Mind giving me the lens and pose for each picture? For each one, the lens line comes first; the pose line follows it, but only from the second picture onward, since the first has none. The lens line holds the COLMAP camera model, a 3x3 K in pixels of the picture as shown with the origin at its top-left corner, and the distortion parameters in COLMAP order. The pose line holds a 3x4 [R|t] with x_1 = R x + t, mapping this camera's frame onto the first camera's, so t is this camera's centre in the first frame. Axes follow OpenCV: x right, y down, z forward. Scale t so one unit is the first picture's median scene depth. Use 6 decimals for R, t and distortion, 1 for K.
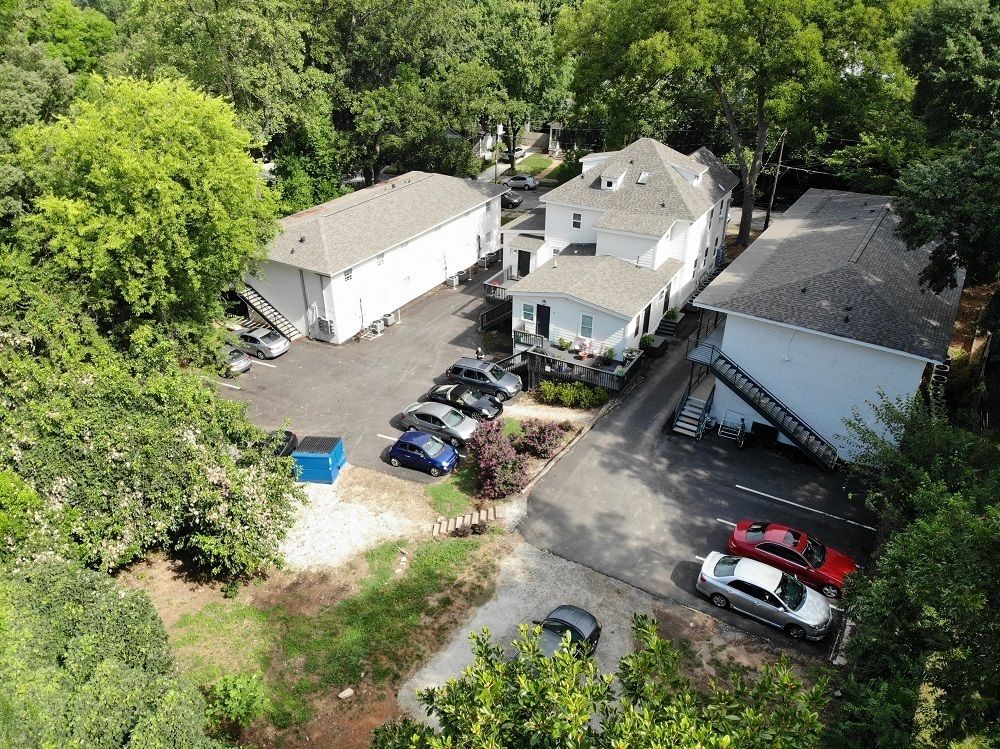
lens RADIAL K [[716.0, 0, 496.5], [0, 716.0, 371.1], [0, 0, 1]] dist [0.177351, -0.394646]
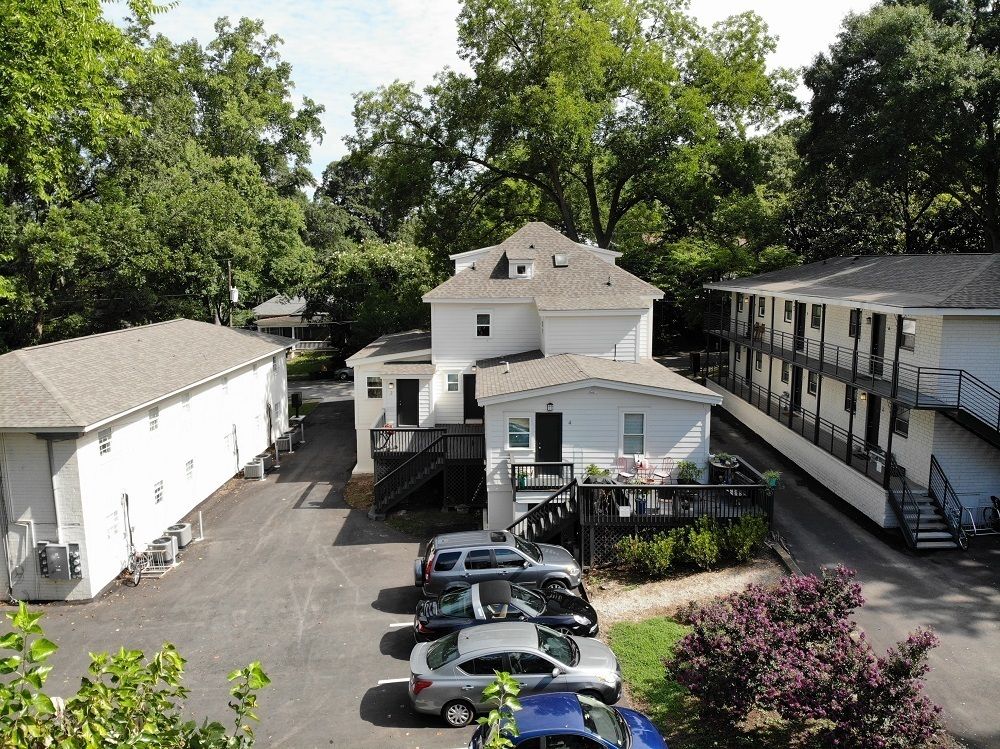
lens RADIAL K [[716.0, 0, 496.5], [0, 716.0, 371.1], [0, 0, 1]] dist [0.177351, -0.394646]
pose [[0.855396, -0.075492, 0.512443, -0.221436], [0.256522, 0.921221, -0.292486, 0.026528], [-0.449993, 0.381645, 0.807375, 0.484567]]
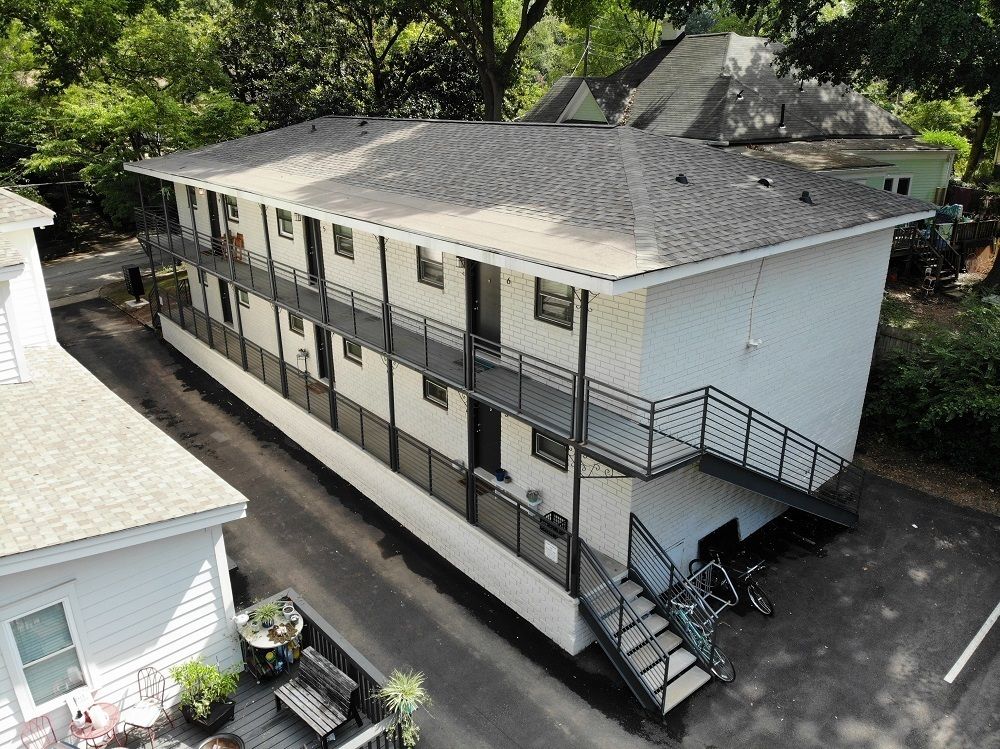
lens RADIAL K [[716.0, 0, 496.5], [0, 716.0, 371.1], [0, 0, 1]] dist [0.177351, -0.394646]
pose [[0.276884, -0.333637, 0.901122, -0.000448], [0.467155, 0.866241, 0.177182, -0.097522], [-0.839703, 0.371905, 0.395709, 0.659490]]
